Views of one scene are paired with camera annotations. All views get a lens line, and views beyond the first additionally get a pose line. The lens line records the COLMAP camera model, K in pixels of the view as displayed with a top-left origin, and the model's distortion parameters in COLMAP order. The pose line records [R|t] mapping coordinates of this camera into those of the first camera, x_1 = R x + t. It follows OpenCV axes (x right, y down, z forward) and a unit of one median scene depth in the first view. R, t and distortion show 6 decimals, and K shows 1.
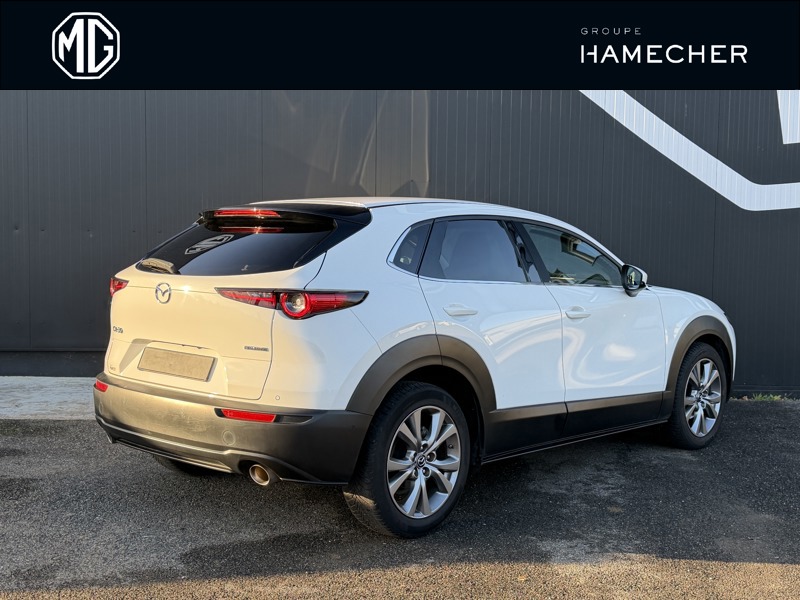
lens RADIAL K [[1010.0, 0, 400.0], [0, 1010.0, 300.0], [0, 0, 1]] dist [0.163397, -0.478162]
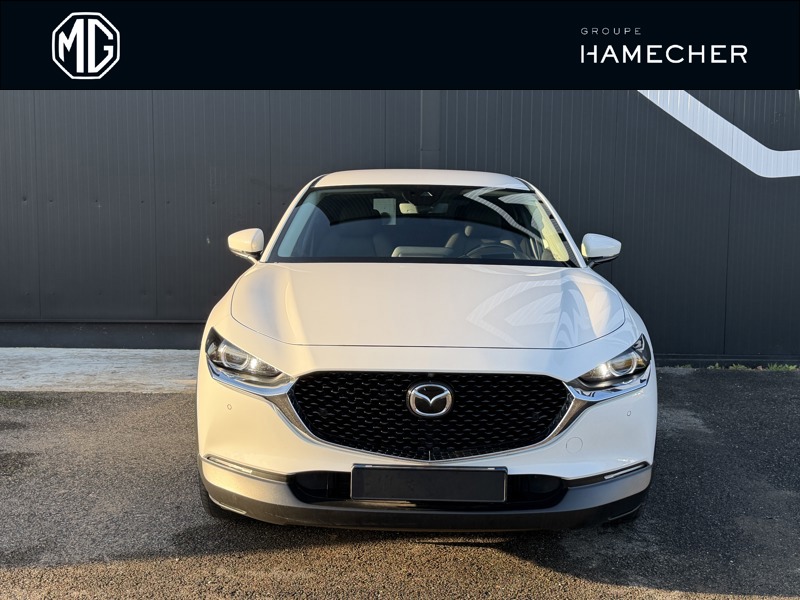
lens RADIAL K [[987.8, 0, 400.0], [0, 987.8, 300.0], [0, 0, 1]] dist [0.186709, -0.530053]
pose [[0.999884, -0.003028, -0.014902, 0.009803], [0.003454, 0.999584, 0.028644, 0.002754], [0.014809, -0.028692, 0.999479, 0.060316]]
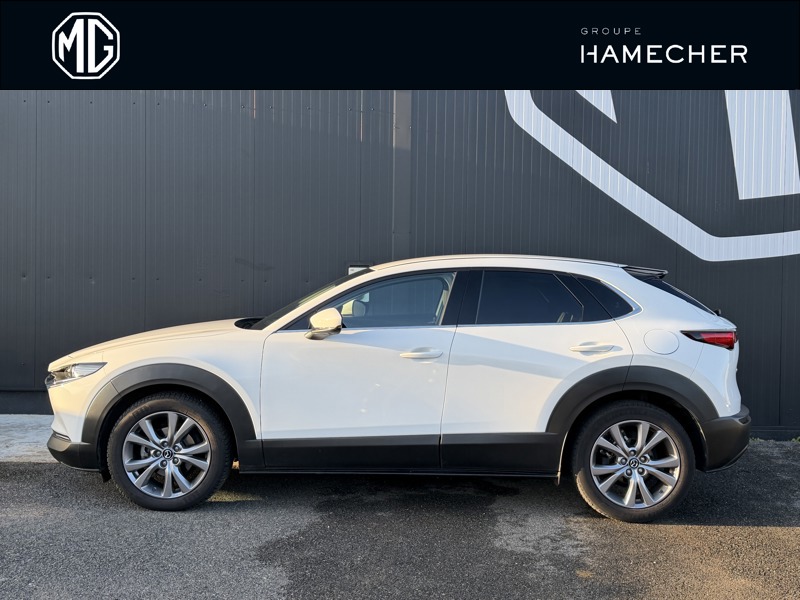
lens RADIAL K [[874.0, 0, 400.0], [0, 874.0, 300.0], [0, 0, 1]] dist [0.124665, -0.233938]
pose [[0.999992, 0.003505, 0.002142, 0.036716], [-0.003406, 0.999008, -0.044393, -0.010769], [-0.002295, 0.044385, 0.999012, 0.165815]]
